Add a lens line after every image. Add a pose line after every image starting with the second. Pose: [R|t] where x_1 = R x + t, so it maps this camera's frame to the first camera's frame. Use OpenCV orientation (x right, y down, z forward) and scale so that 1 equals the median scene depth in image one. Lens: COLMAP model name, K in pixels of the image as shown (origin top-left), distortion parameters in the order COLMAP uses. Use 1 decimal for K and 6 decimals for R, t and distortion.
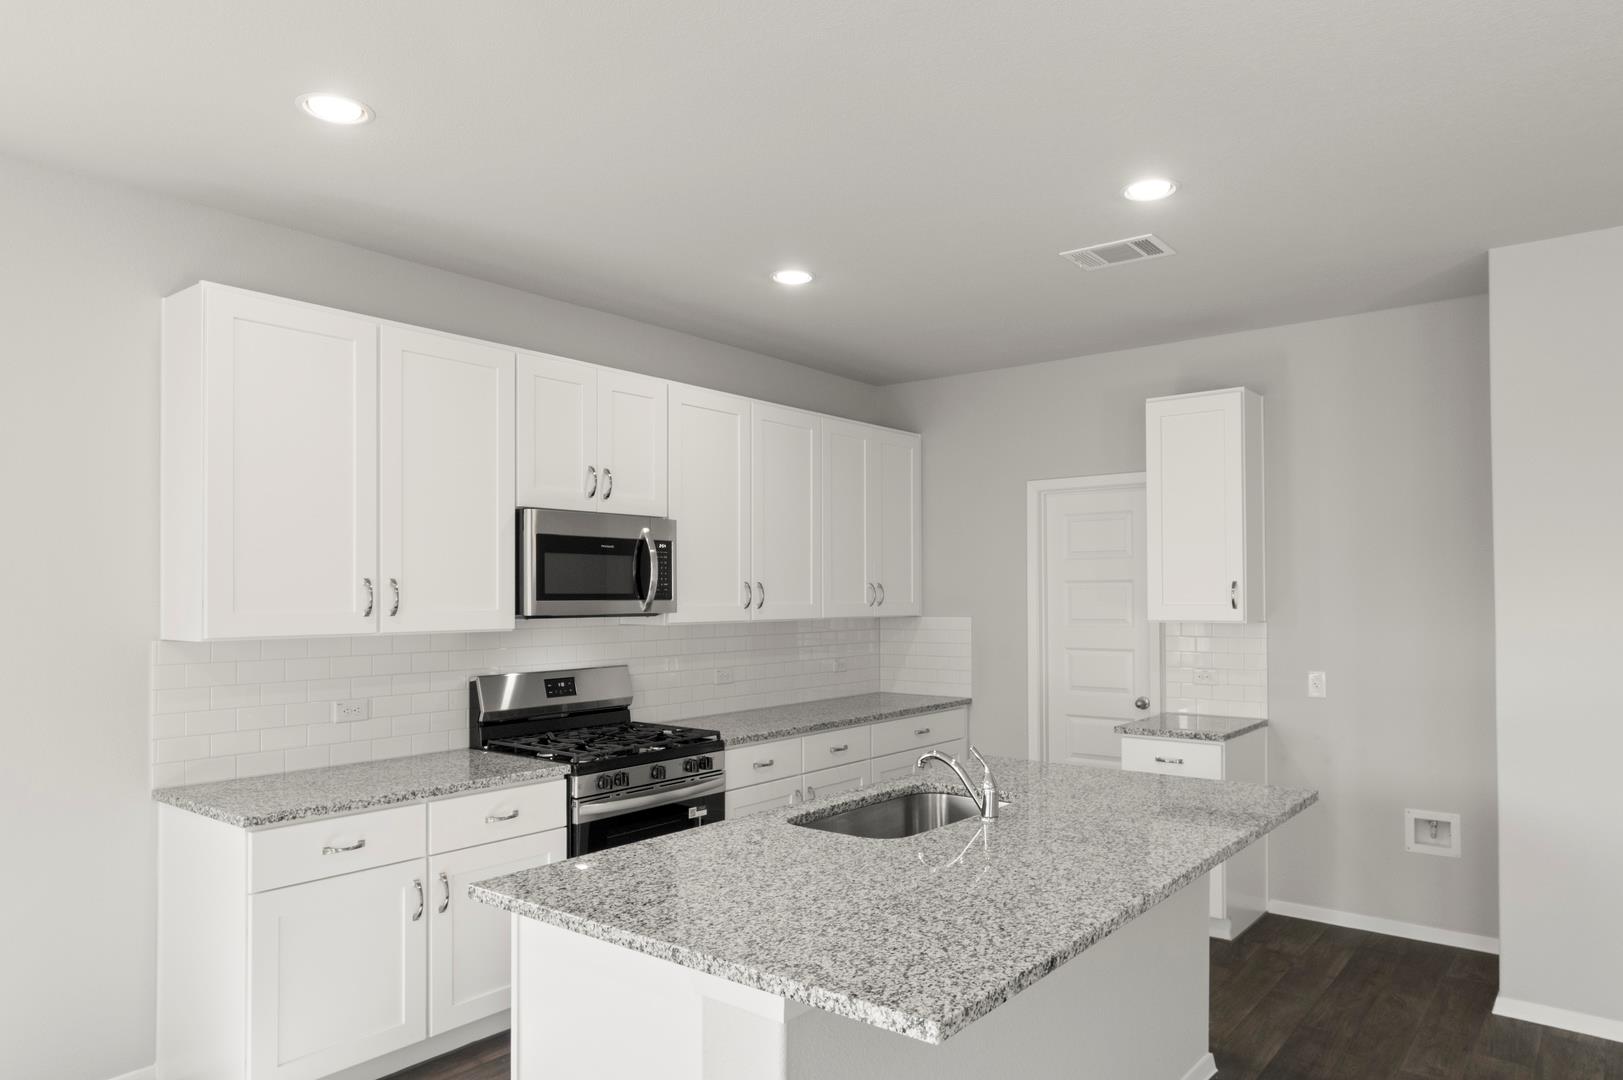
lens RADIAL K [[1033.3, 0, 839.5], [0, 1033.3, 583.8], [0, 0, 1]] dist [-0.003553, 0.001211]
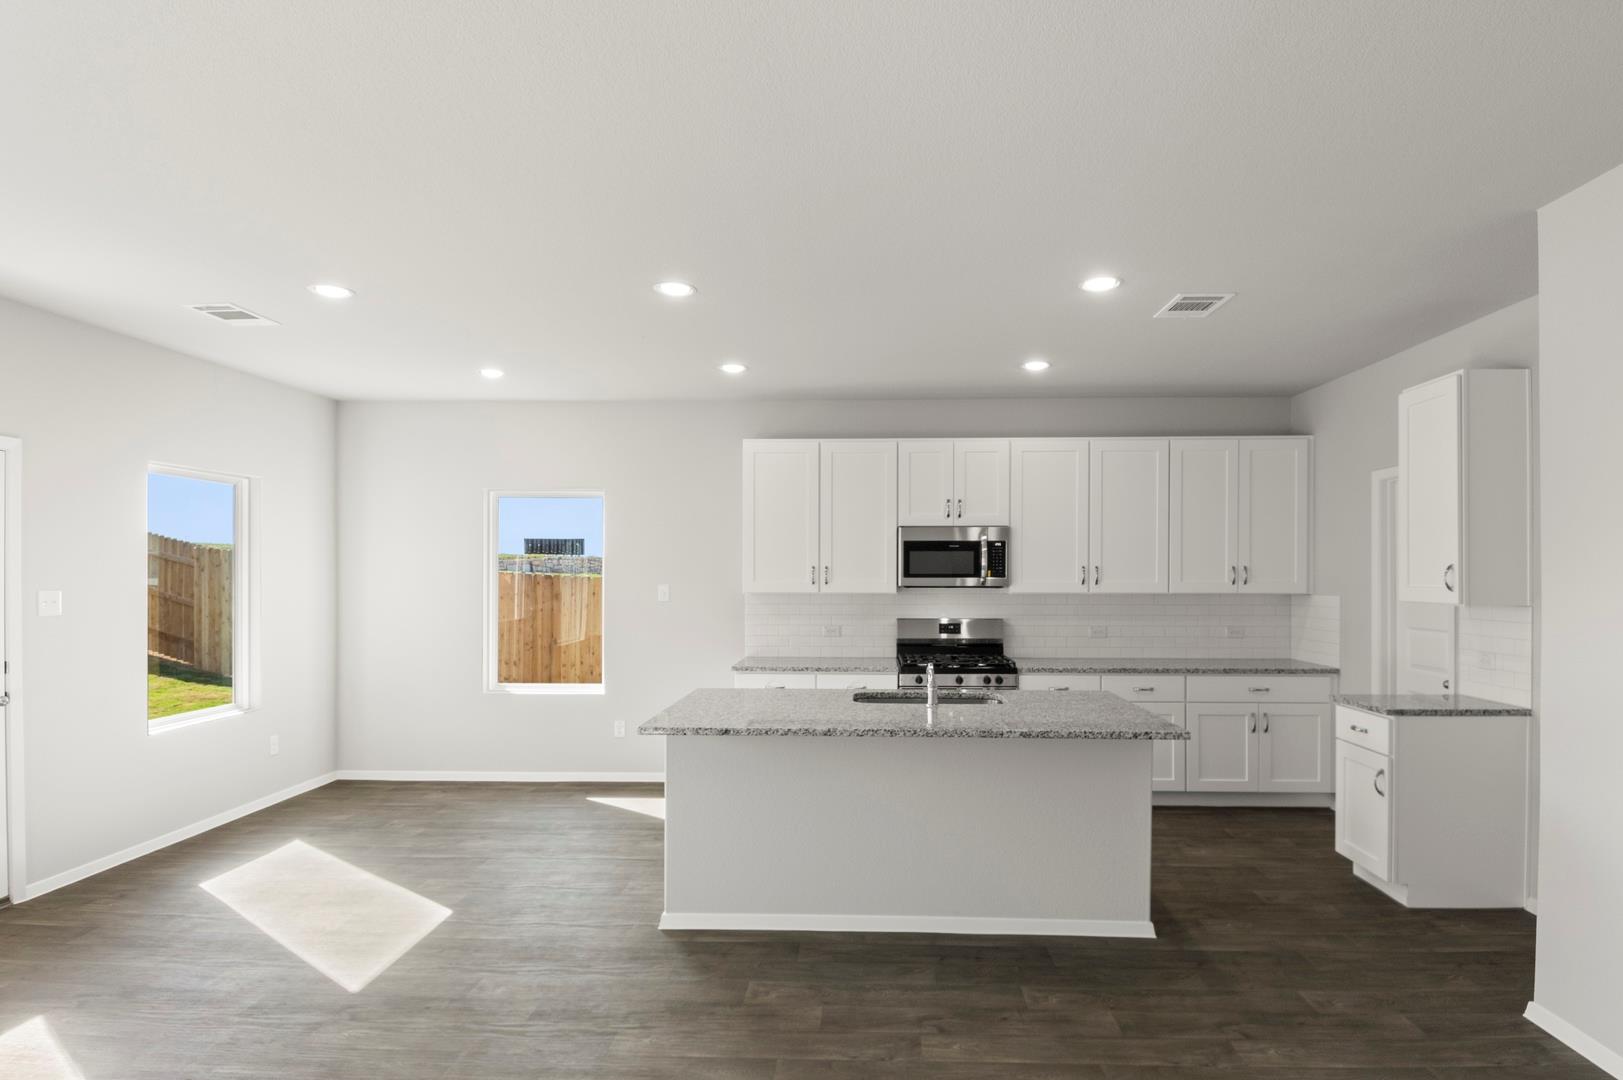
lens RADIAL K [[861.4, 0, 844.5], [0, 861.4, 577.6], [0, 0, 1]] dist [0.027240, -0.037025]
pose [[0.586629, 0.008186, -0.809815, 0.787505], [0.005630, 0.999884, 0.014186, -0.005310], [0.809836, -0.012882, 0.586514, 0.025649]]
